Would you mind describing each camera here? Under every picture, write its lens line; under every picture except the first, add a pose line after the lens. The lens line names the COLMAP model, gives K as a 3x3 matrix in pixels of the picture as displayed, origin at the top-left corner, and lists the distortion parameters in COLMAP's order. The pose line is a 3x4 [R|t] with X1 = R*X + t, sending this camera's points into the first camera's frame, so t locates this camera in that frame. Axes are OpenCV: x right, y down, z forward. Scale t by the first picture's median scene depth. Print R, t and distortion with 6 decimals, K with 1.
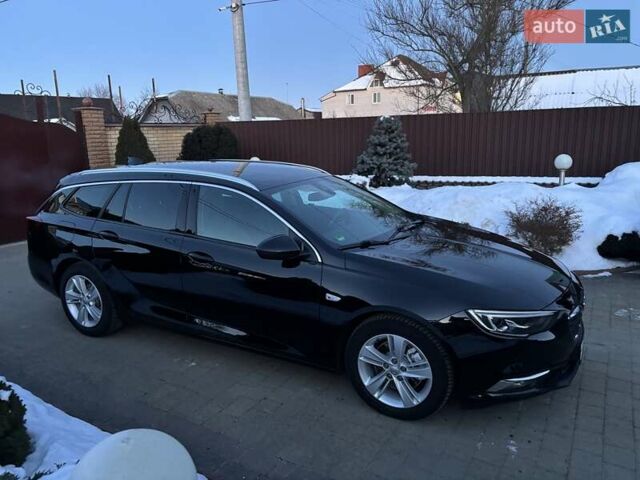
lens RADIAL K [[487.6, 0, 320.0], [0, 487.6, 240.0], [0, 0, 1]] dist [0.069255, -0.079820]
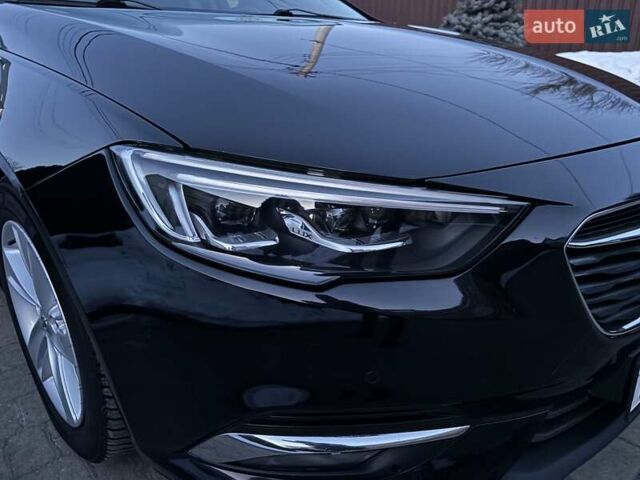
lens RADIAL K [[487.6, 0, 320.0], [0, 487.6, 240.0], [0, 0, 1]] dist [0.069255, -0.079820]
pose [[0.950056, 0.130205, -0.283619, 0.157097], [-0.087318, 0.983414, 0.158976, 0.045536], [0.299614, -0.126271, 0.945667, 0.256588]]
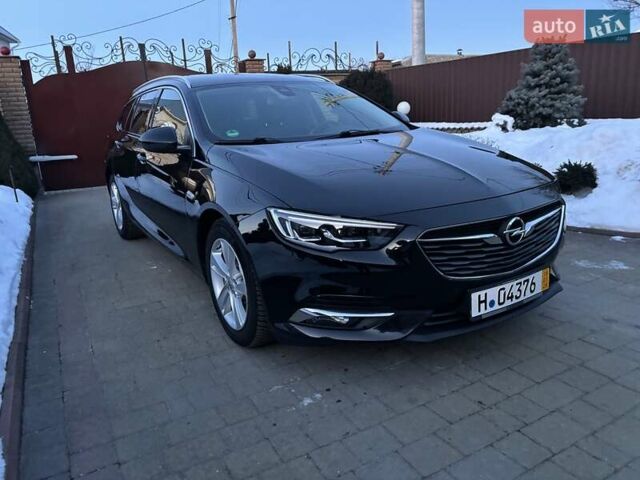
lens RADIAL K [[487.6, 0, 320.0], [0, 487.6, 240.0], [0, 0, 1]] dist [0.069255, -0.079820]
pose [[0.867706, 0.102698, -0.486353, 0.242110], [-0.077532, 0.994412, 0.071653, 0.042674], [0.490994, -0.024466, 0.870819, 0.125368]]
